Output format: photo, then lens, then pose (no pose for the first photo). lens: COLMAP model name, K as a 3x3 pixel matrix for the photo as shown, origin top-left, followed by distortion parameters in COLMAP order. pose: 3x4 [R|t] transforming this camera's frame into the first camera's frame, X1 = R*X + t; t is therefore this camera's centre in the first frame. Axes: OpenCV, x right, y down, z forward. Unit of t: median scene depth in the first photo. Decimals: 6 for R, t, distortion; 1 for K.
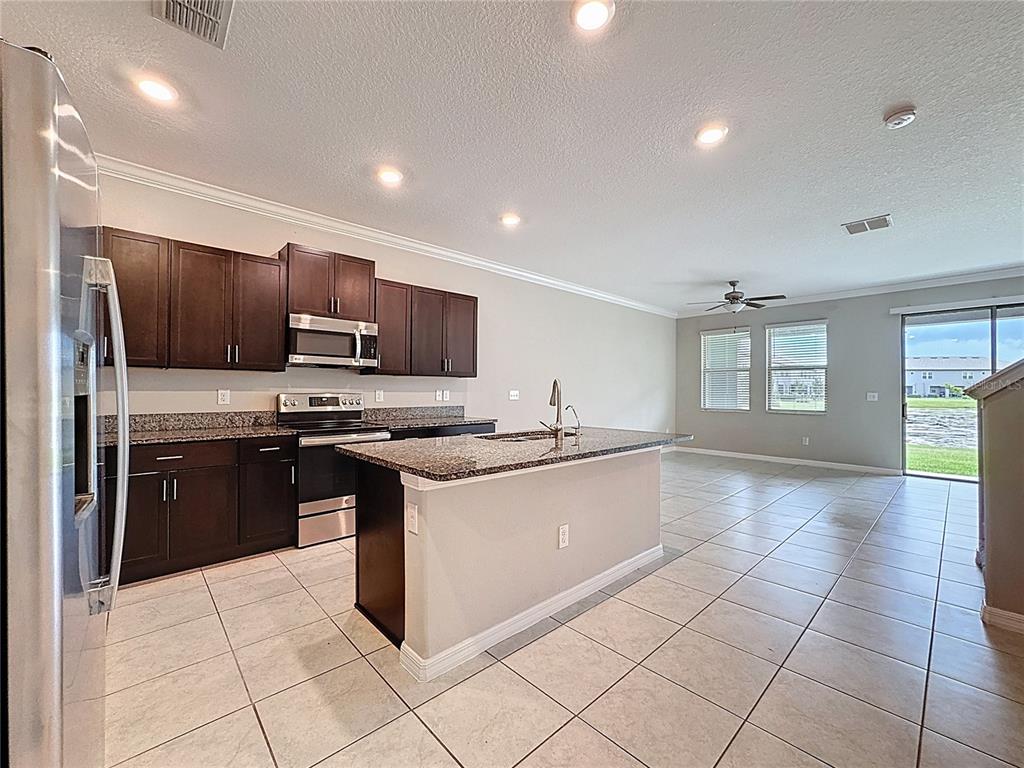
lens RADIAL K [[419.0, 0, 510.2], [0, 419.0, 385.6], [0, 0, 1]] dist [-0.034688, 0.000380]
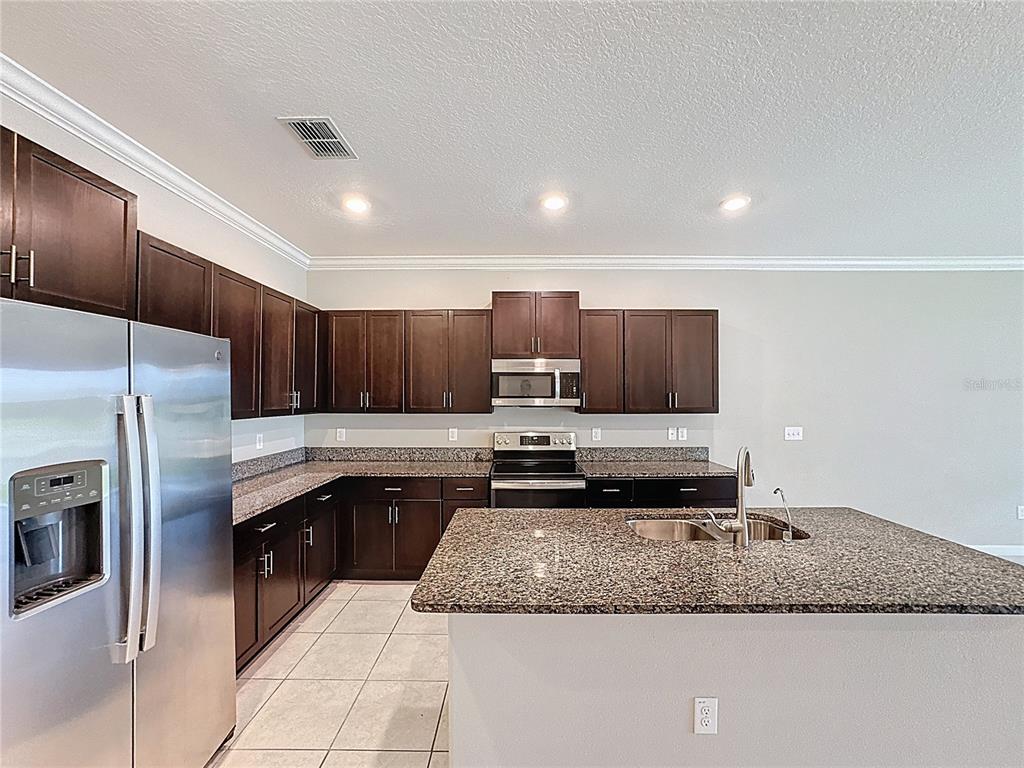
lens RADIAL K [[419.0, 0, 514.9], [0, 419.0, 391.1], [0, 0, 1]] dist [-0.034688, 0.000380]
pose [[0.730798, -0.015726, -0.682412, 0.208399], [0.012001, 0.999876, -0.010189, -0.070634], [0.682488, -0.000743, 0.730897, 0.225803]]
